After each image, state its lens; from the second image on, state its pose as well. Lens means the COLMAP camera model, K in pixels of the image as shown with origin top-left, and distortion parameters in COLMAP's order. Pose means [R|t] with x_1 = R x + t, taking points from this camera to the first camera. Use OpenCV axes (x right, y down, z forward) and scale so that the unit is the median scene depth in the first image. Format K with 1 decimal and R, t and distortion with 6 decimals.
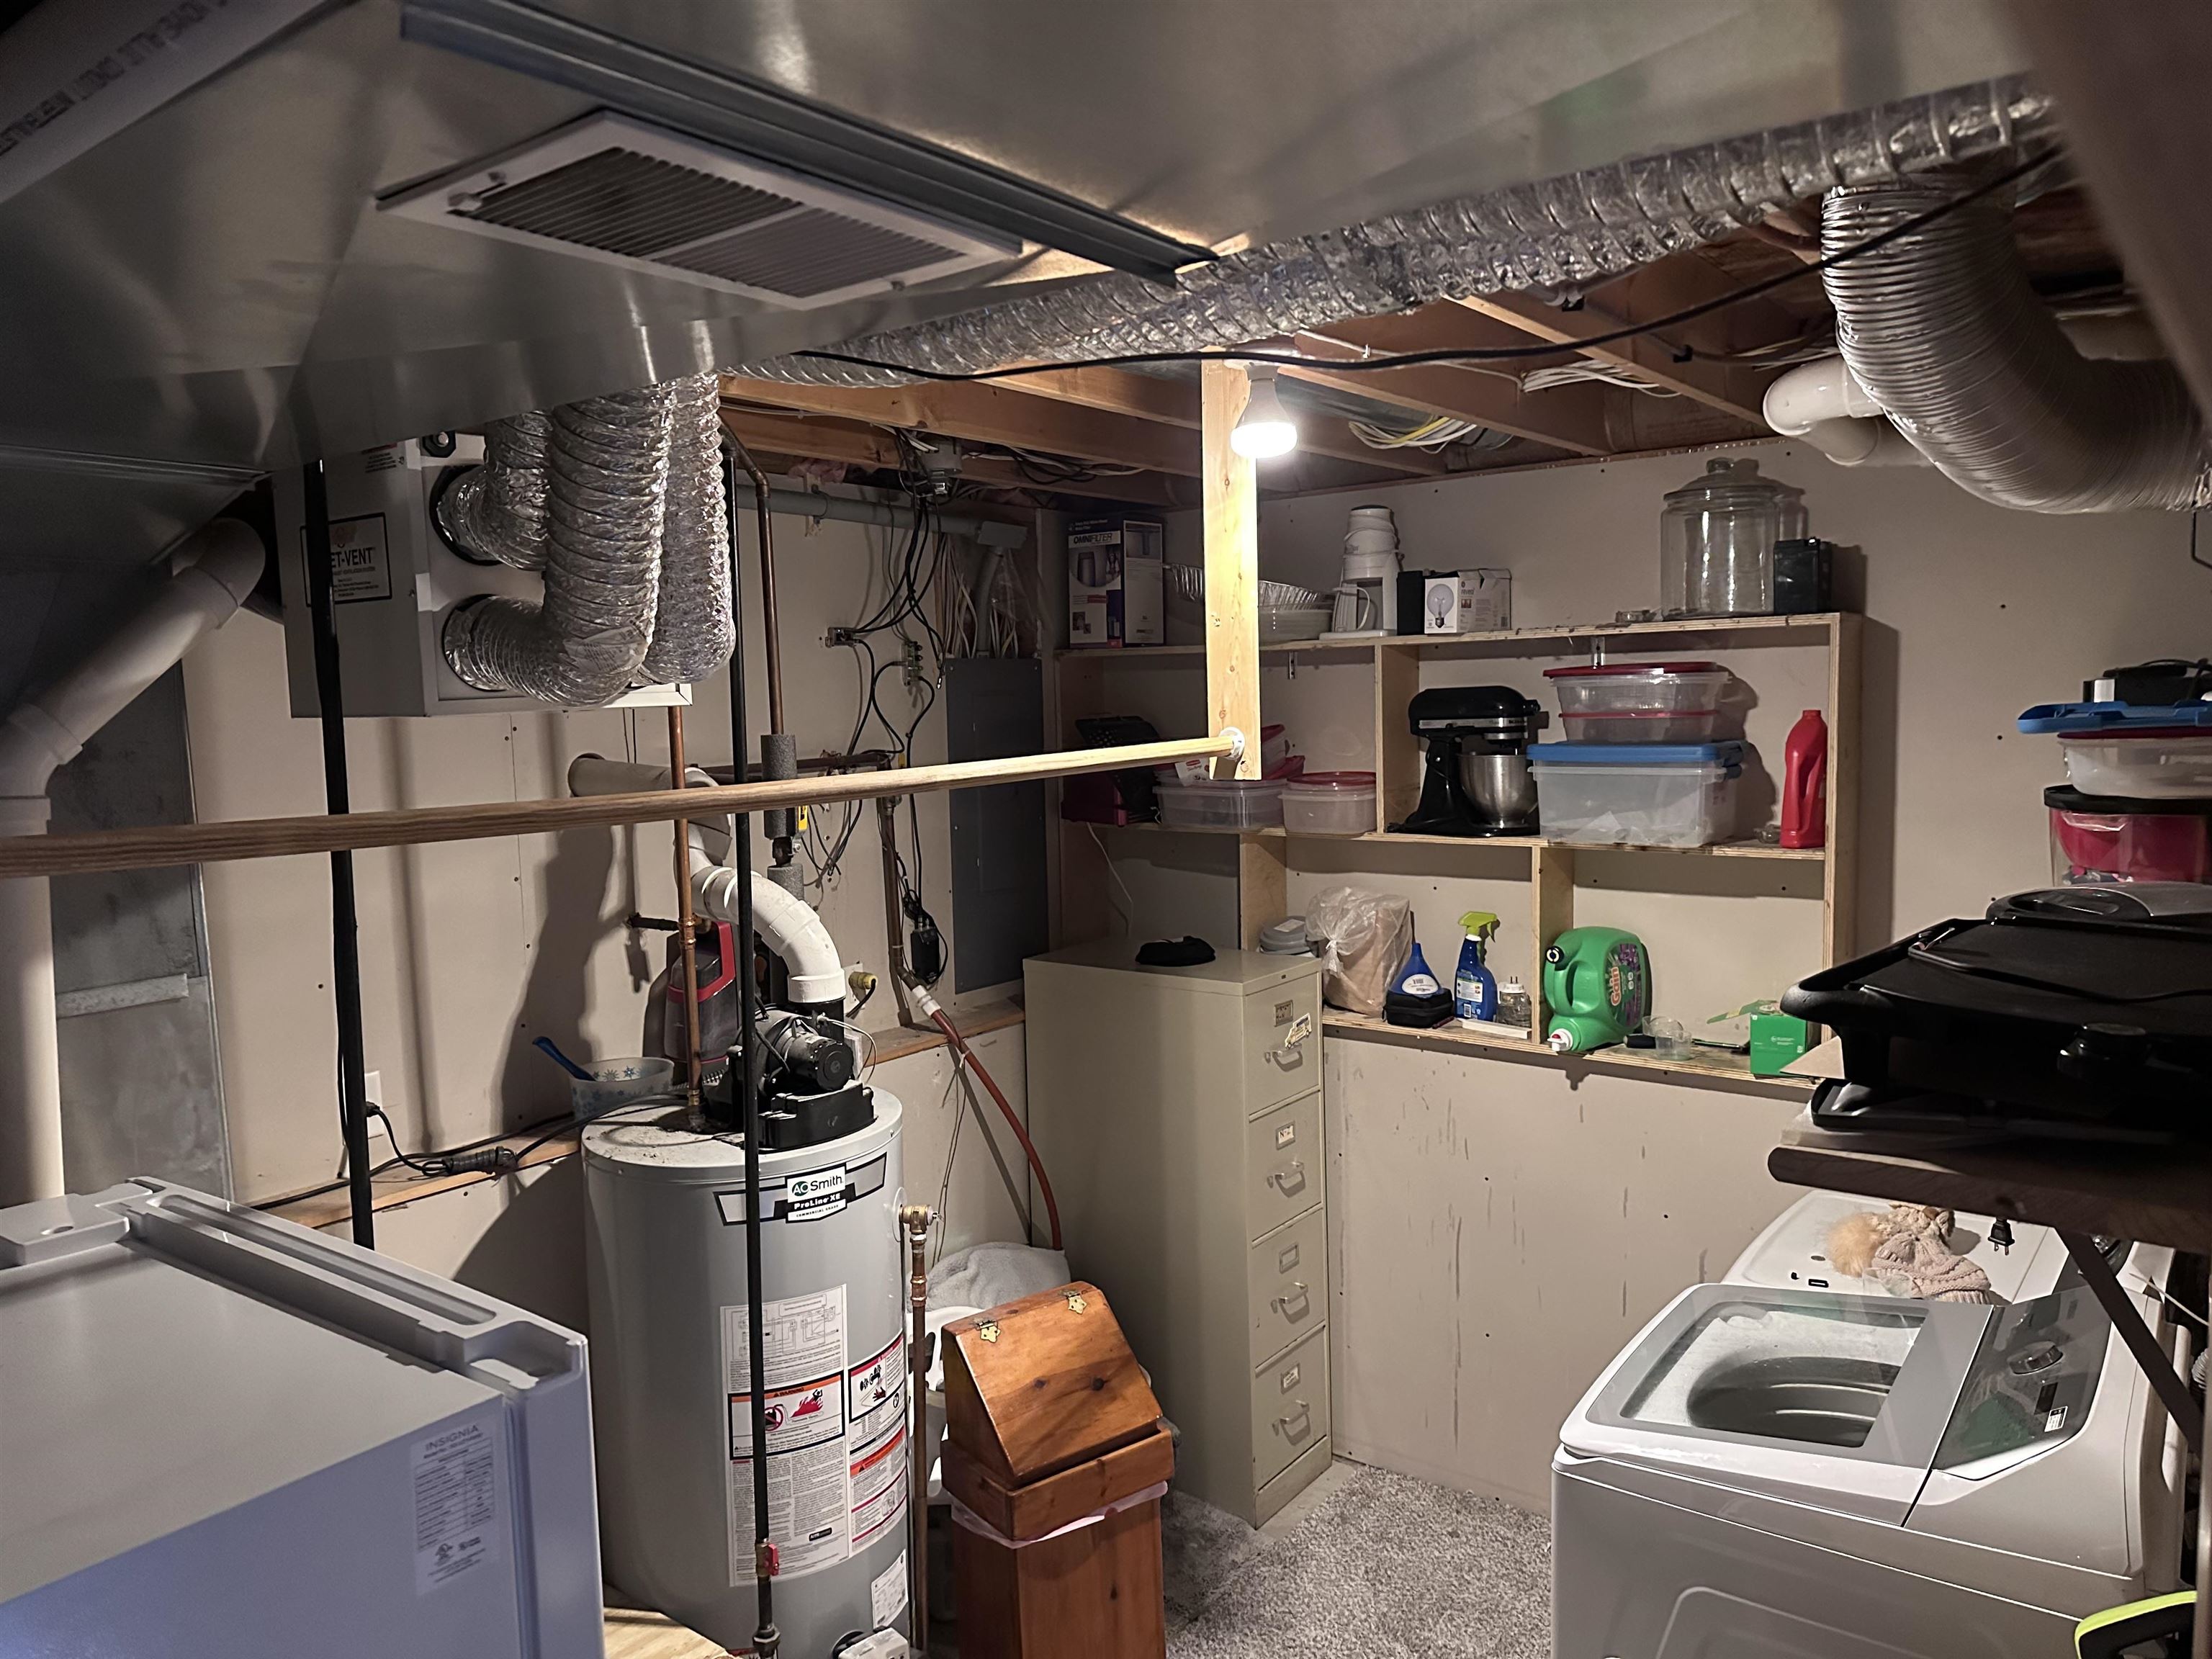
lens RADIAL K [[1553.6, 0, 1106.0], [0, 1553.6, 831.6], [0, 0, 1]] dist [0.003553, -0.005132]
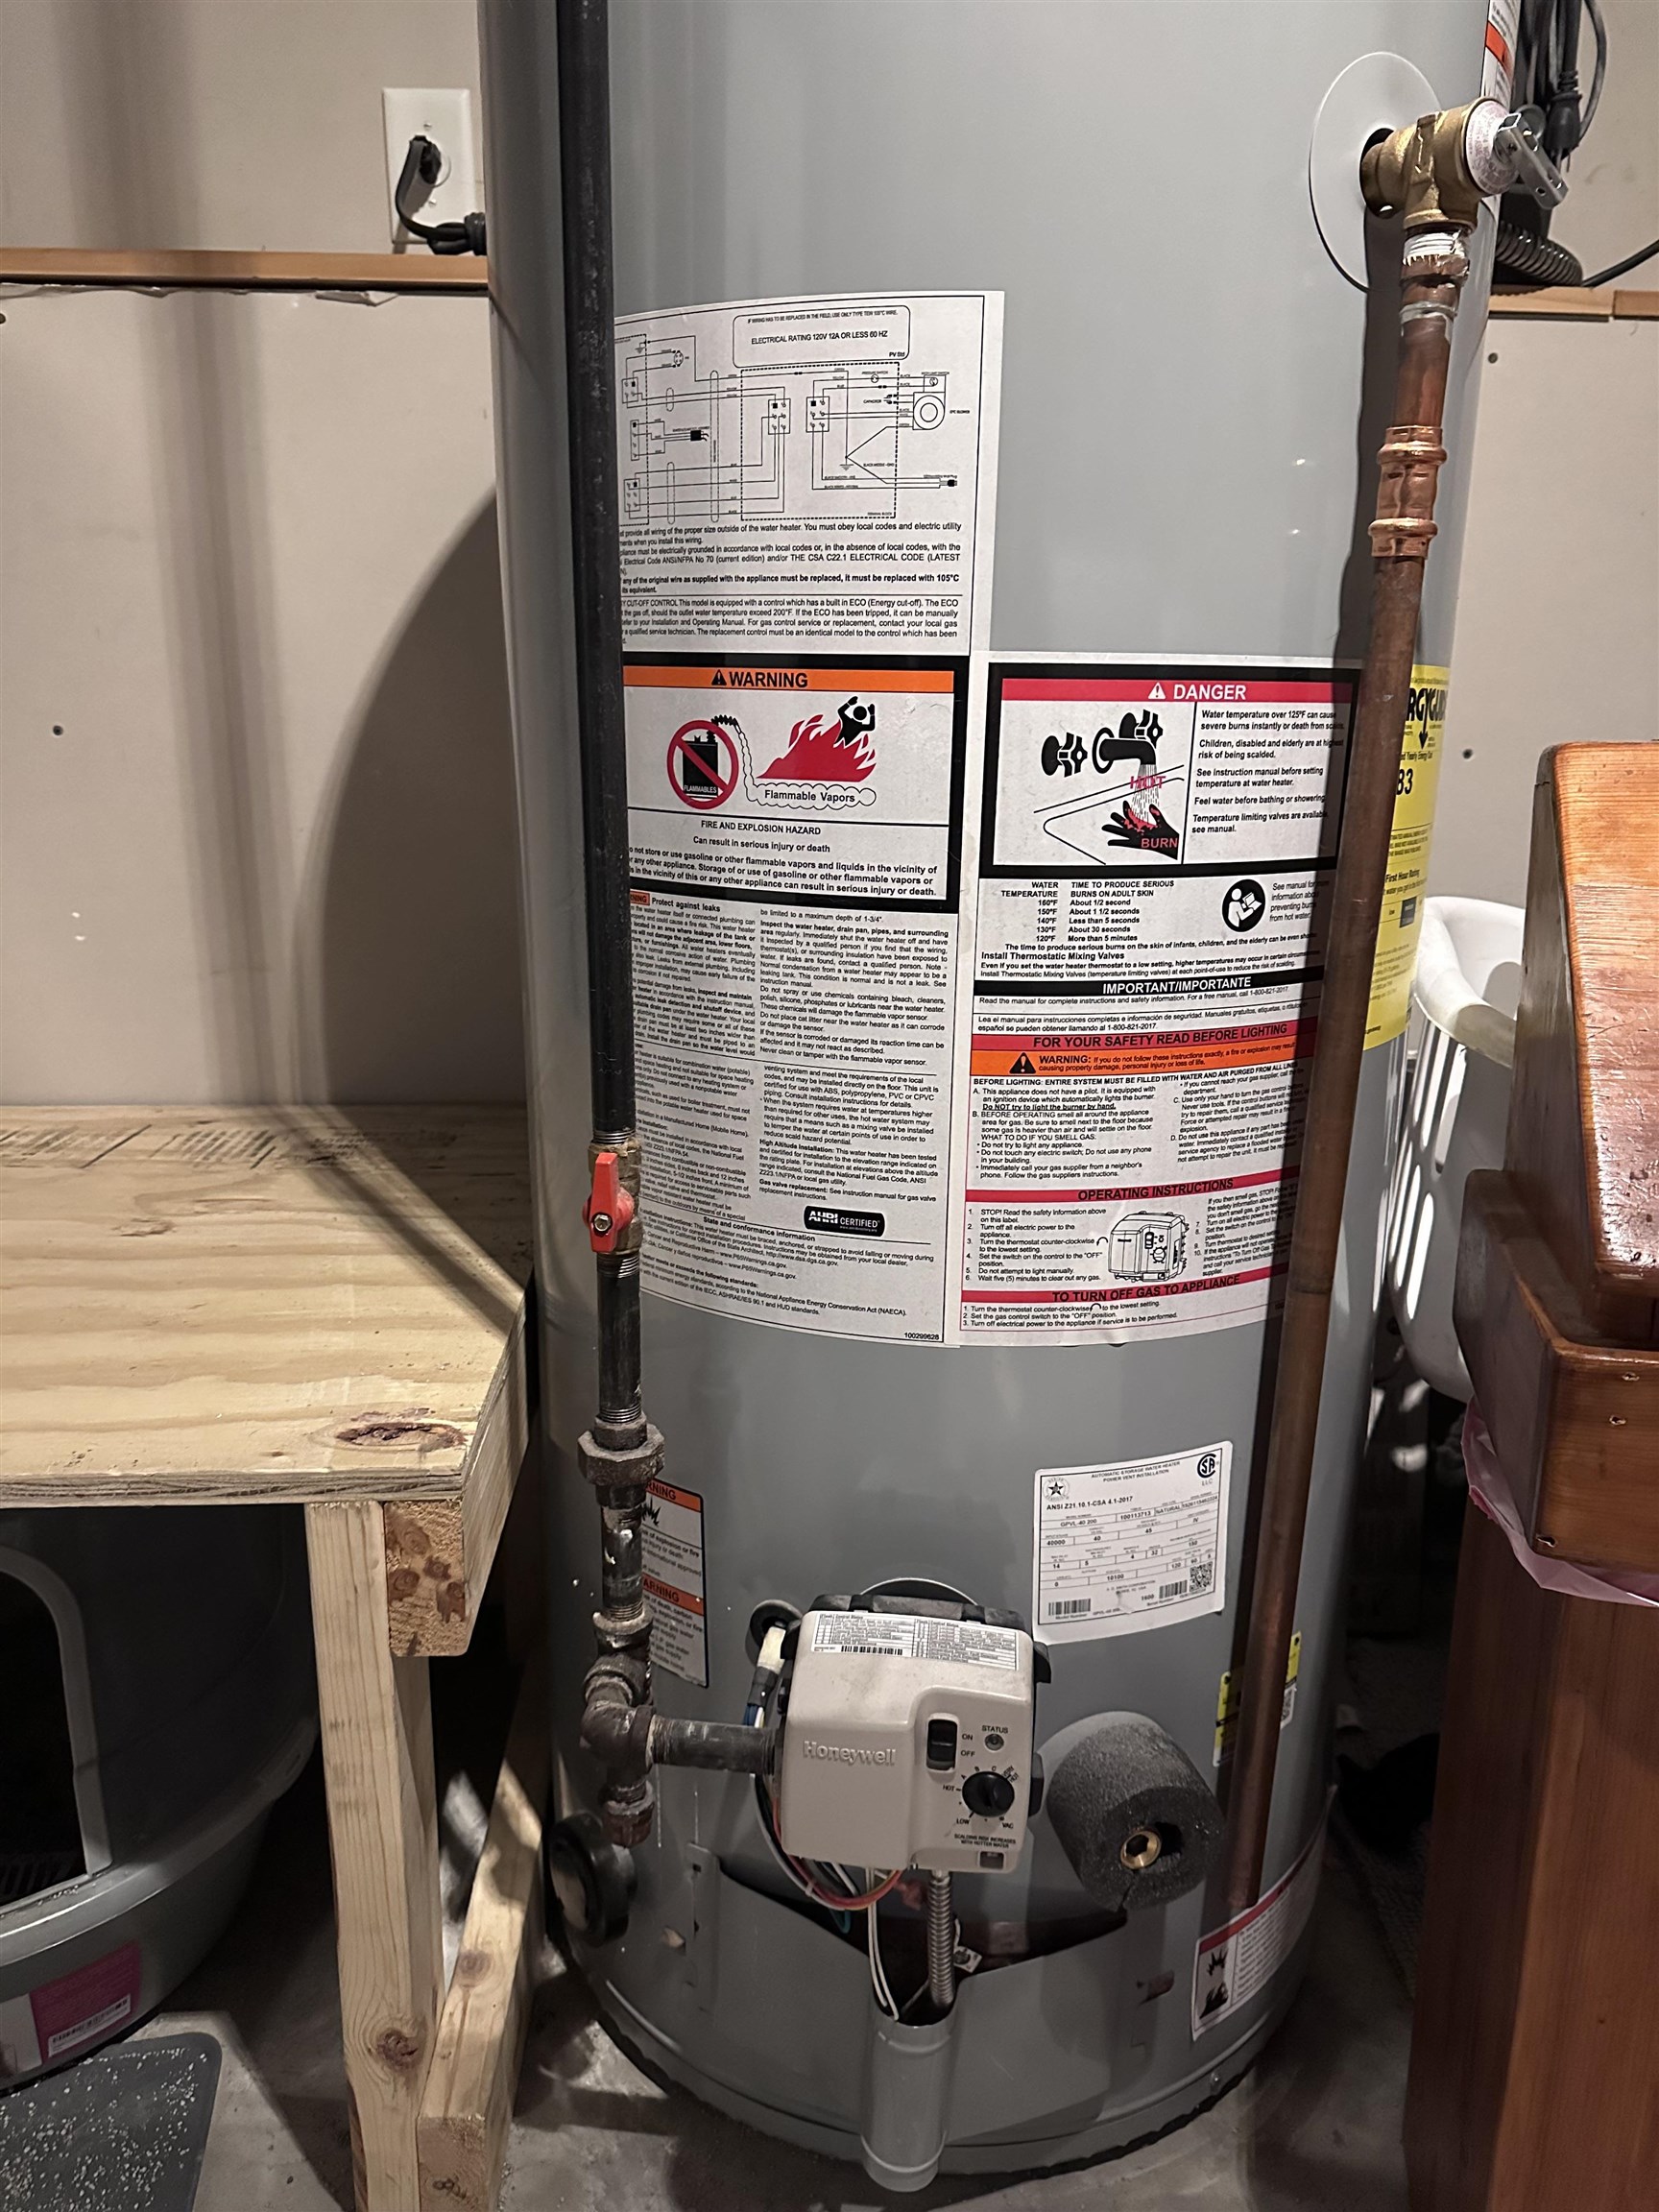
lens RADIAL K [[1553.6, 0, 829.8], [0, 1553.6, 1109.2], [0, 0, 1]] dist [0.003553, -0.005132]
pose [[0.646604, 0.227121, -0.728230, 0.025990], [-0.096491, 0.971332, 0.217265, 0.365760], [0.756698, -0.070217, 0.649982, 0.803928]]
